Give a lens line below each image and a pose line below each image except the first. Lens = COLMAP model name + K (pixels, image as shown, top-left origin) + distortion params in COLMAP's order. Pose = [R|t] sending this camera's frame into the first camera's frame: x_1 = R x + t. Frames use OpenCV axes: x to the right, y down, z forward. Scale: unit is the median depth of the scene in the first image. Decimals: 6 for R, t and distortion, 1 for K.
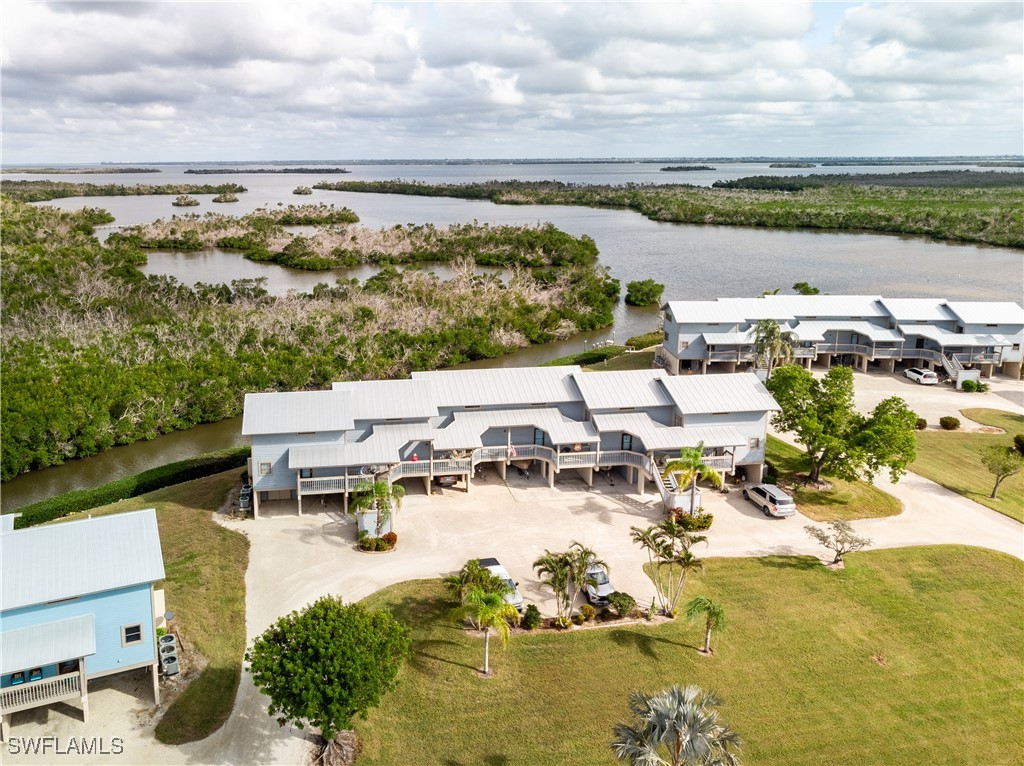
lens RADIAL K [[791.1, 0, 386.5], [0, 791.1, 337.7], [0, 0, 1]] dist [-0.005999, 0.000950]
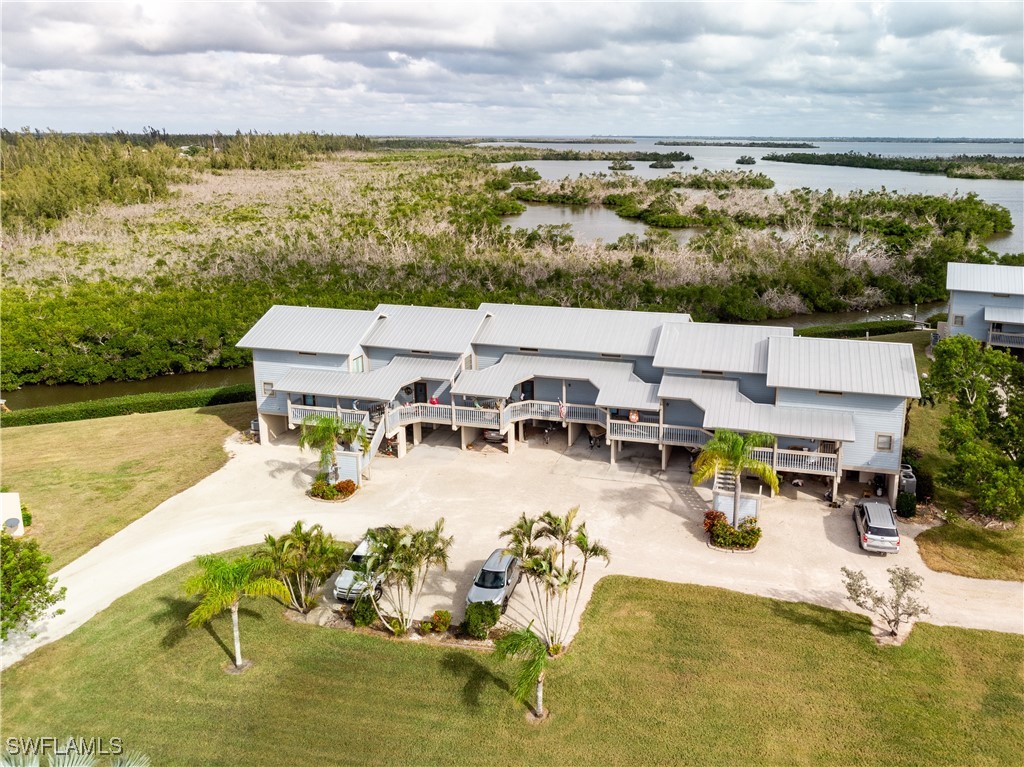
lens RADIAL K [[777.9, 0, 604.7], [0, 777.9, 242.5], [0, 0, 1]] dist [0.007004, 0.011957]
pose [[0.943301, 0.058761, -0.326696, 0.299455], [-0.086976, 0.993574, -0.072426, 0.018396], [0.320341, 0.096734, 0.942350, 0.161996]]
